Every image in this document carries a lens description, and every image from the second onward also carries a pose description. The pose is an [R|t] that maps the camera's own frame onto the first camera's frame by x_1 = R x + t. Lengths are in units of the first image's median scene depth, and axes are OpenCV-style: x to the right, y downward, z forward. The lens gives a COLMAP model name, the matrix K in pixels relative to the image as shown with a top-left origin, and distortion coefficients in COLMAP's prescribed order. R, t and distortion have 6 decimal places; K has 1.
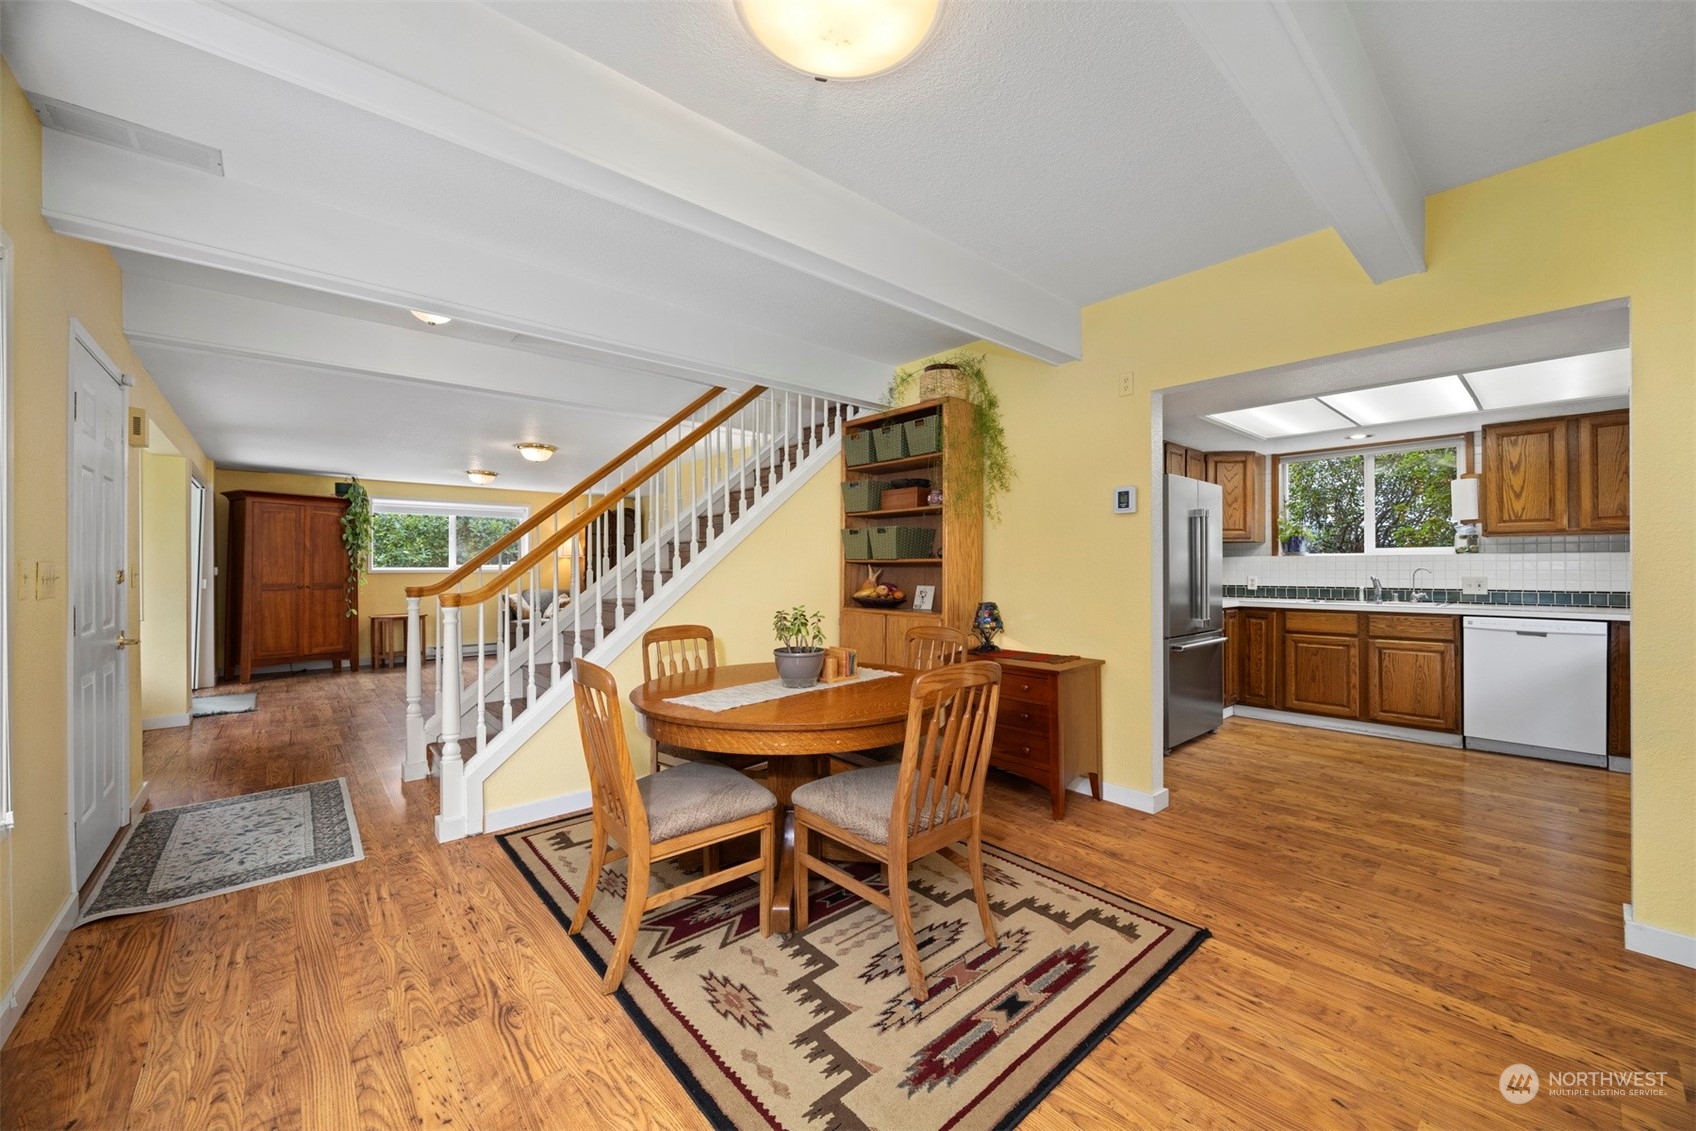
lens RADIAL K [[645.6, 0, 856.2], [0, 645.6, 566.2], [0, 0, 1]] dist [0.002285, -0.000592]
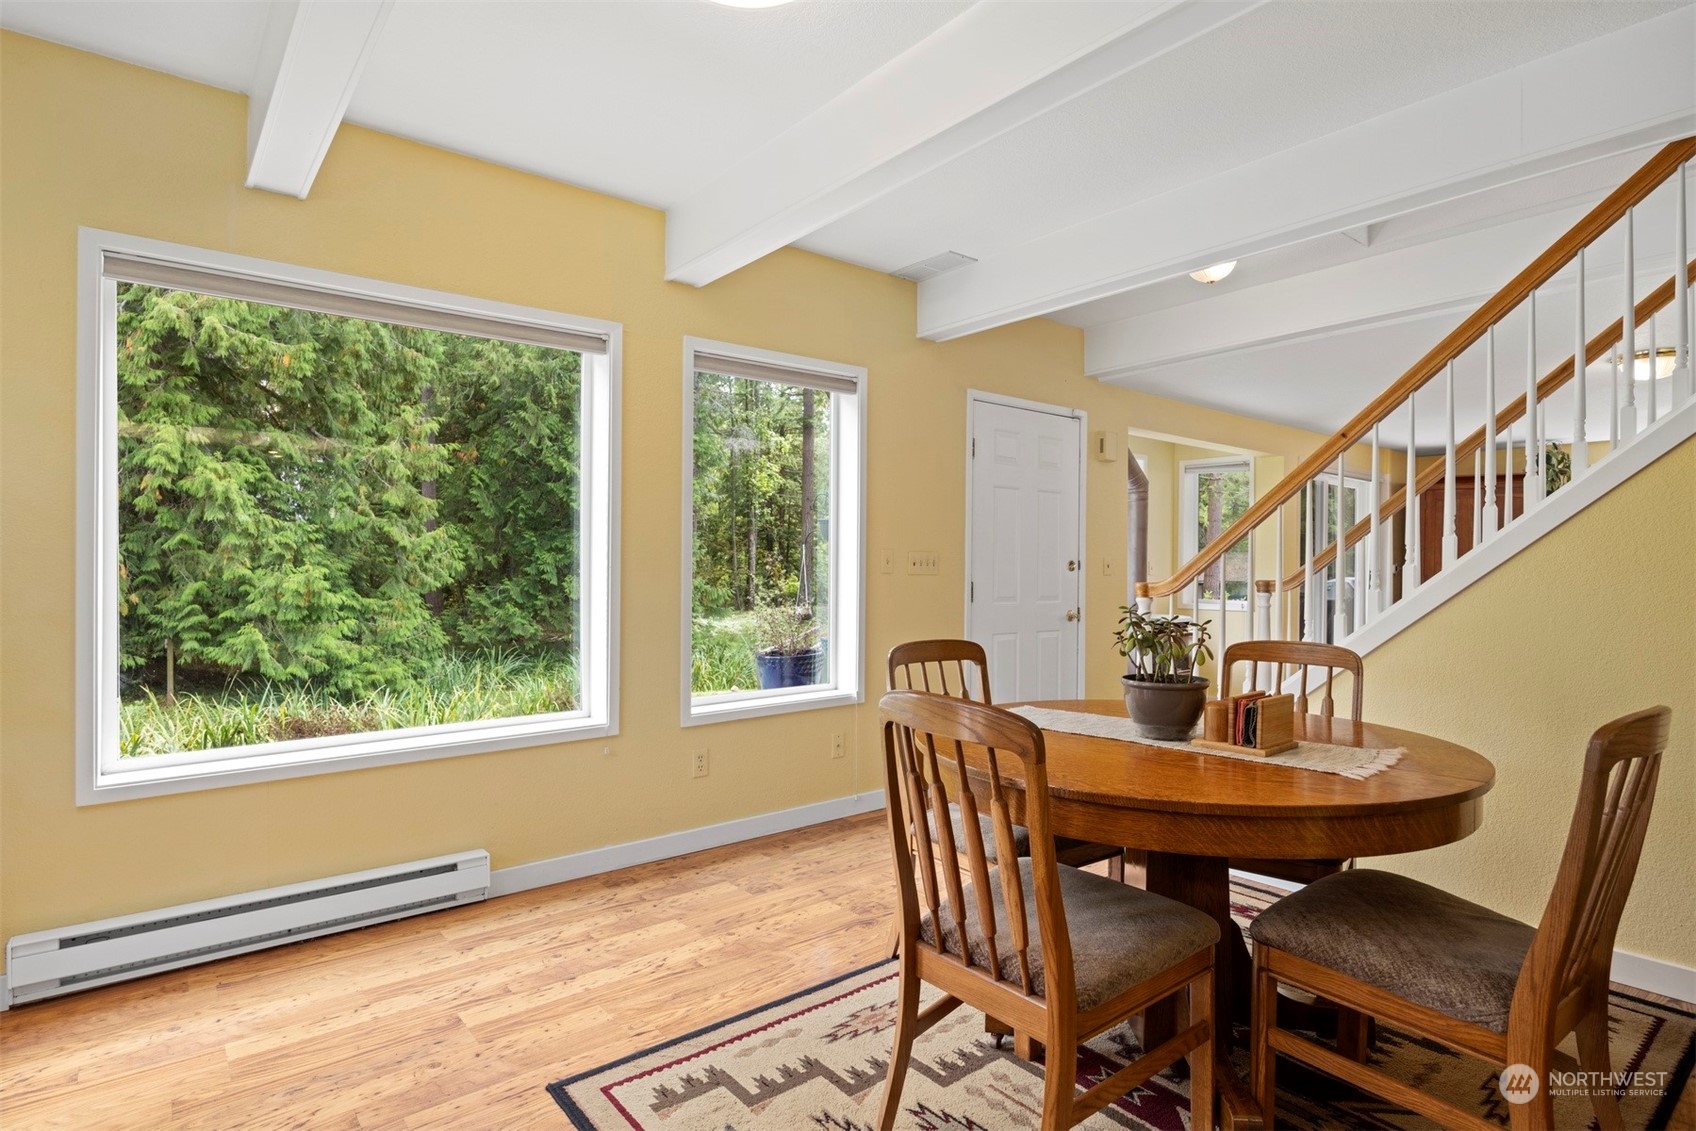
lens RADIAL K [[874.2, 0, 853.9], [0, 874.2, 579.1], [0, 0, 1]] dist [-0.013849, 0.001855]
pose [[-0.038989, 0.012522, -0.999161, 0.428525], [-0.009438, 0.999872, 0.012899, 0.015600], [0.999195, 0.009933, -0.038866, 0.421167]]
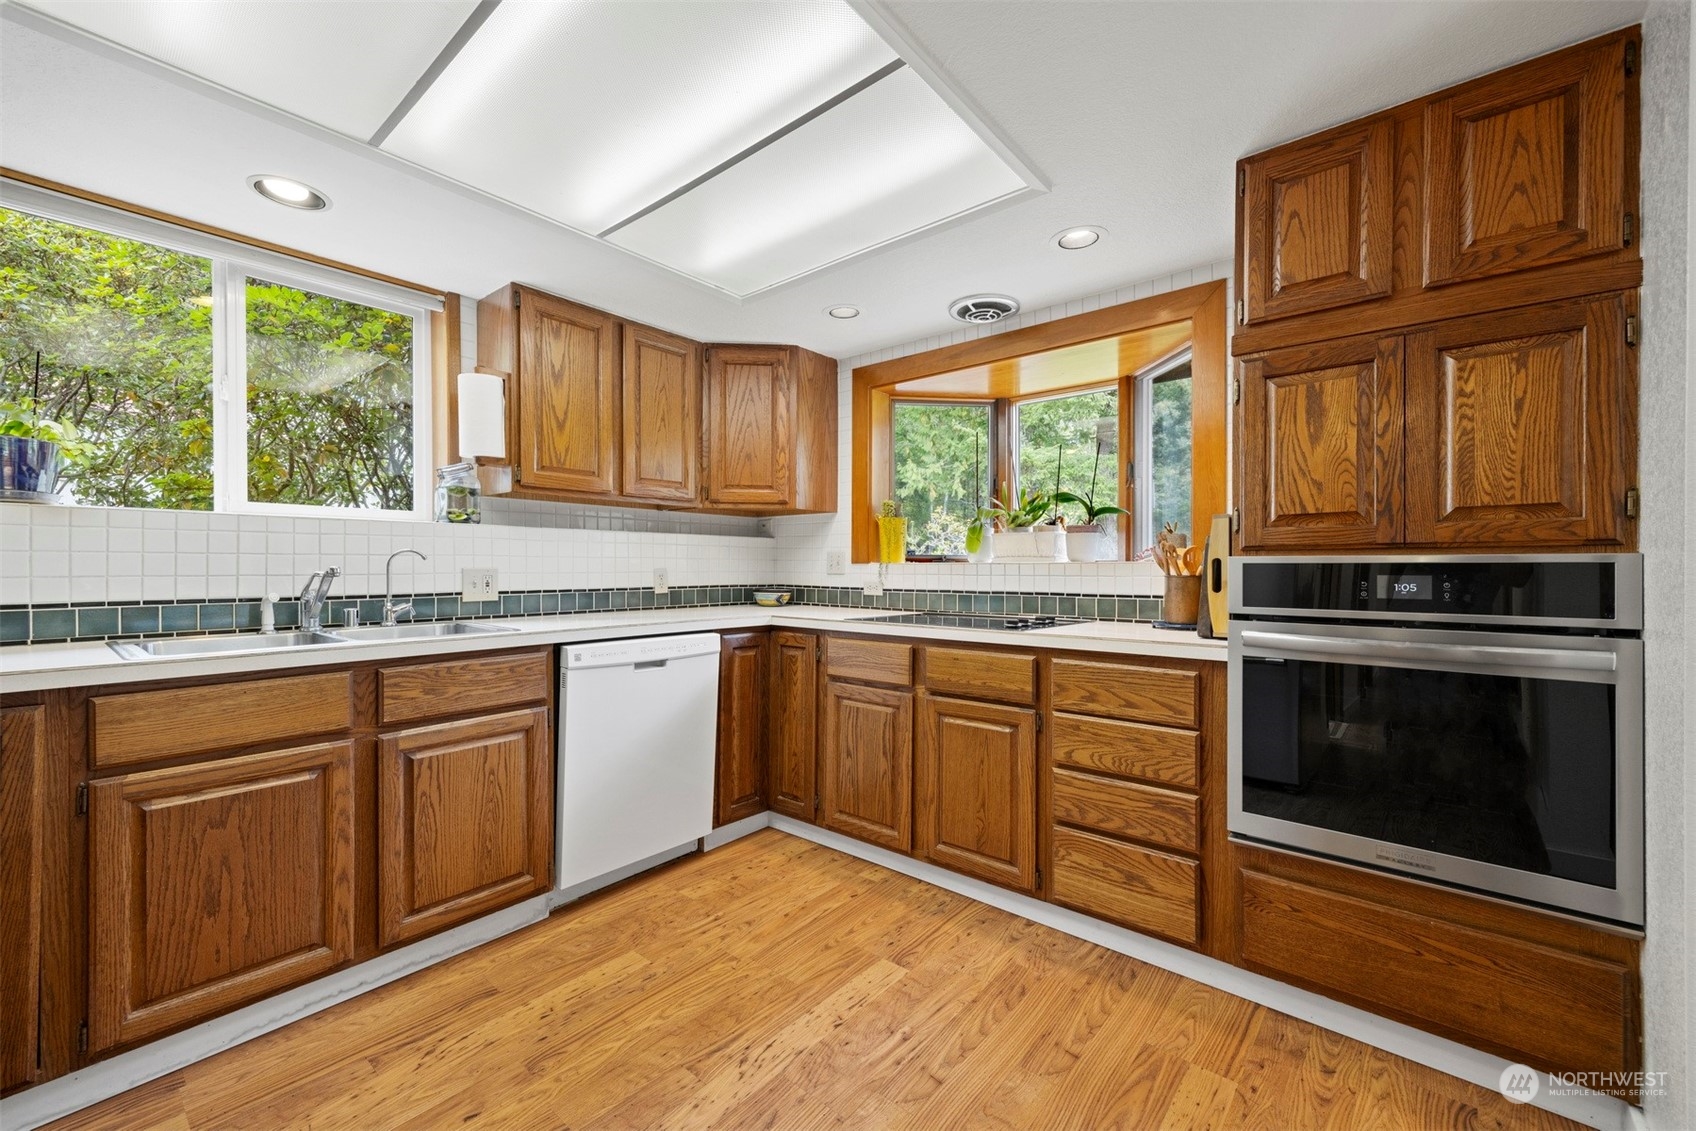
lens RADIAL K [[689.1, 0, 855.3], [0, 689.1, 566.9], [0, 0, 1]] dist [0.009523, -0.001290]
pose [[-0.143879, 0.004270, 0.989586, 0.372108], [0.001424, 0.999991, -0.004108, 0.019061], [-0.989594, 0.000818, -0.143883, 0.817519]]
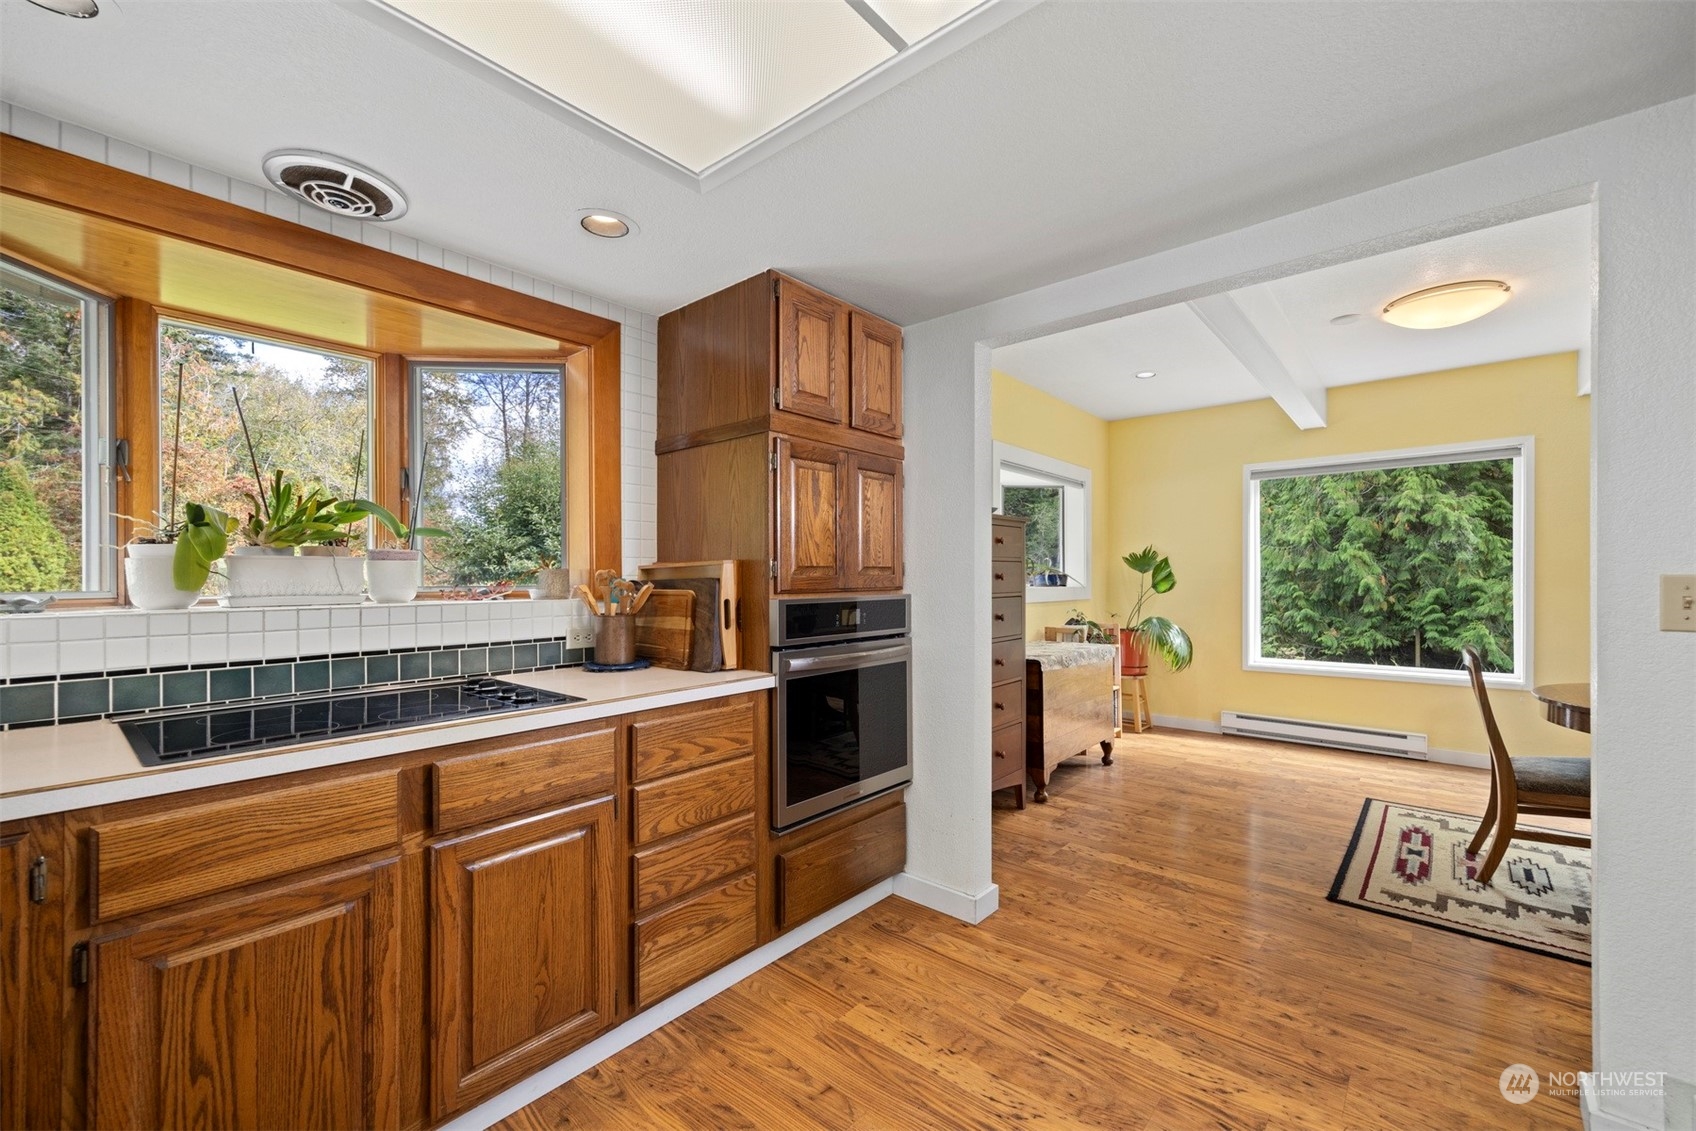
lens RADIAL K [[689.1, 0, 852.4], [0, 689.1, 572.8], [0, 0, 1]] dist [0.009523, -0.001290]
pose [[-0.990630, 0.004835, -0.136490, 0.758348], [0.004849, 0.999988, 0.000231, -0.006741], [0.136490, -0.000433, -0.990641, 1.029680]]
